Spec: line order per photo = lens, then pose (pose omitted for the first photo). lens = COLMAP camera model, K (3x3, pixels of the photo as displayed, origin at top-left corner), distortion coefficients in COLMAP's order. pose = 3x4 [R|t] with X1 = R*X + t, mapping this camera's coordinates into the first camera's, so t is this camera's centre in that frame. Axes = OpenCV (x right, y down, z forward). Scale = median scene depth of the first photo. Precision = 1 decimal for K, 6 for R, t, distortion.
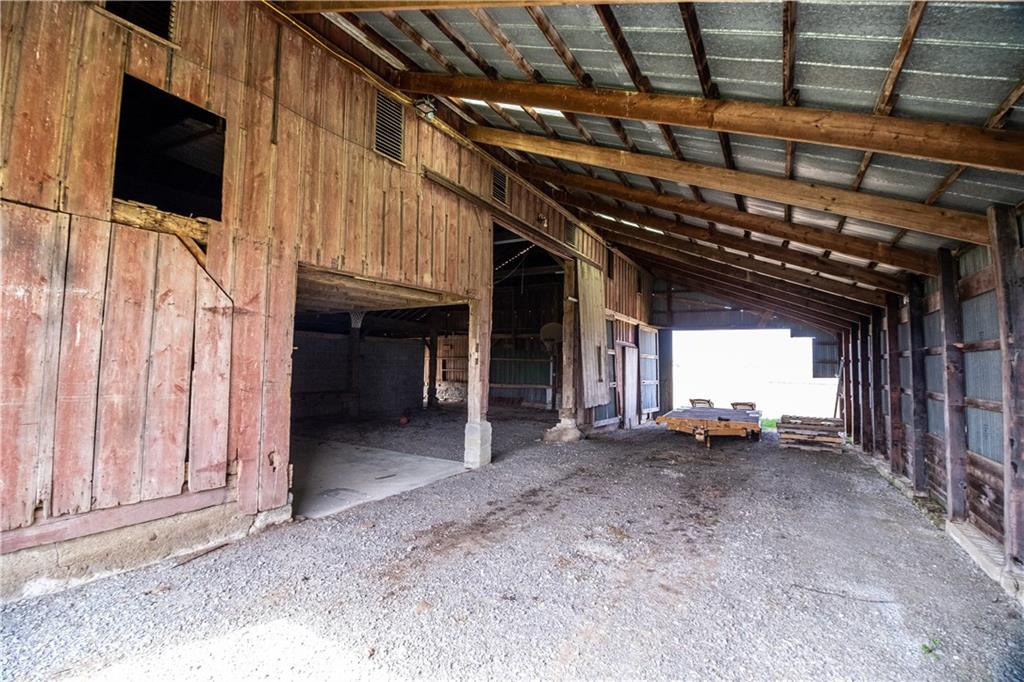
lens RADIAL K [[449.5, 0, 505.8], [0, 449.5, 329.7], [0, 0, 1]] dist [-0.019773, -0.000769]
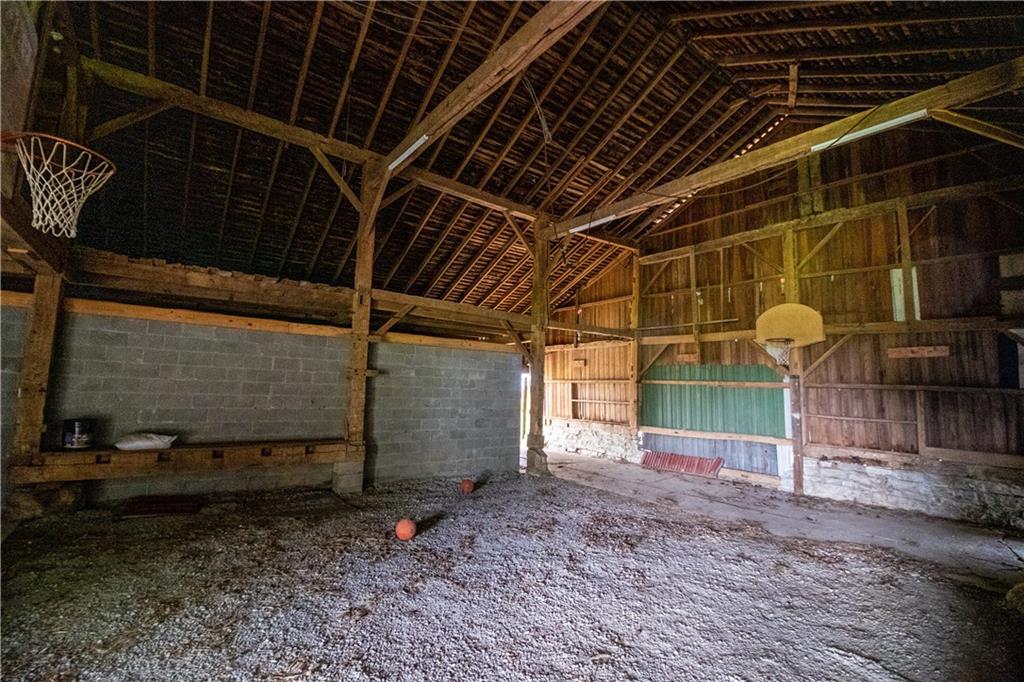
lens RADIAL K [[449.5, 0, 505.8], [0, 449.5, 329.7], [0, 0, 1]] dist [-0.019773, -0.000769]
pose [[0.930950, -0.034790, -0.363485, -0.000101], [0.011942, 0.997819, -0.064917, 0.037271], [0.364950, 0.056093, 0.929336, 0.448555]]
